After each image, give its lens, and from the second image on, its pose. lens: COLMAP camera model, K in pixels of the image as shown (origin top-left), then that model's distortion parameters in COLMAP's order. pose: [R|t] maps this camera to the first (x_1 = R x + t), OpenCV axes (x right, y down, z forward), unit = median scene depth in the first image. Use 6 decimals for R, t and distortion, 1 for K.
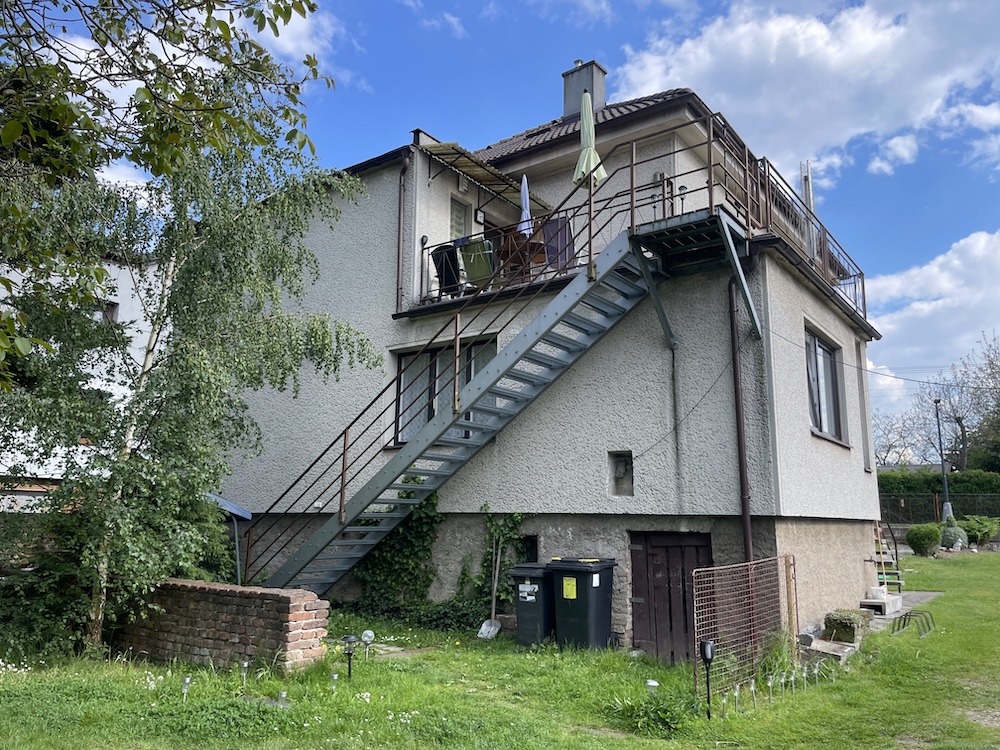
lens RADIAL K [[758.2, 0, 497.8], [0, 758.2, 380.1], [0, 0, 1]] dist [0.100898, -0.150268]
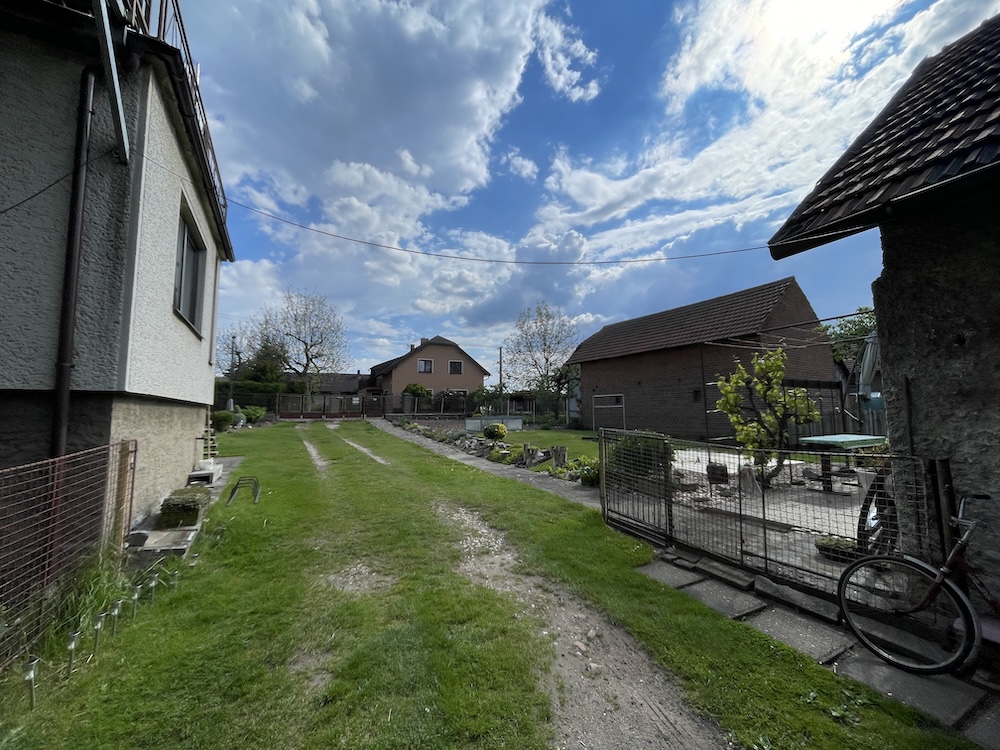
lens RADIAL K [[402.2, 0, 482.2], [0, 402.2, 378.6], [0, 0, 1]] dist [0.045263, -0.006489]
pose [[0.448062, 0.067690, 0.891436, 0.146359], [-0.155039, 0.987904, 0.002912, 0.100372], [-0.880456, -0.139512, 0.453137, 0.465197]]
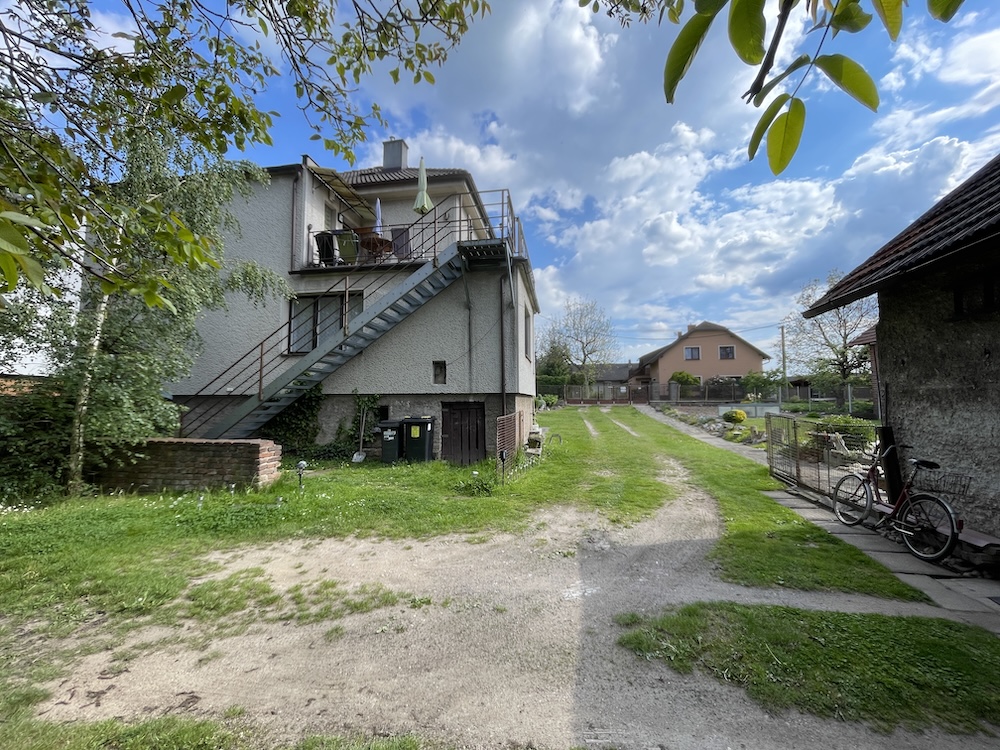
lens RADIAL K [[404.7, 0, 501.0], [0, 404.7, 374.4], [0, 0, 1]] dist [-0.002616, 0.000491]
pose [[0.887287, 0.016772, 0.460912, -0.151946], [-0.070612, 0.992497, 0.099817, 0.013603], [-0.455780, -0.121112, 0.881814, 0.030436]]
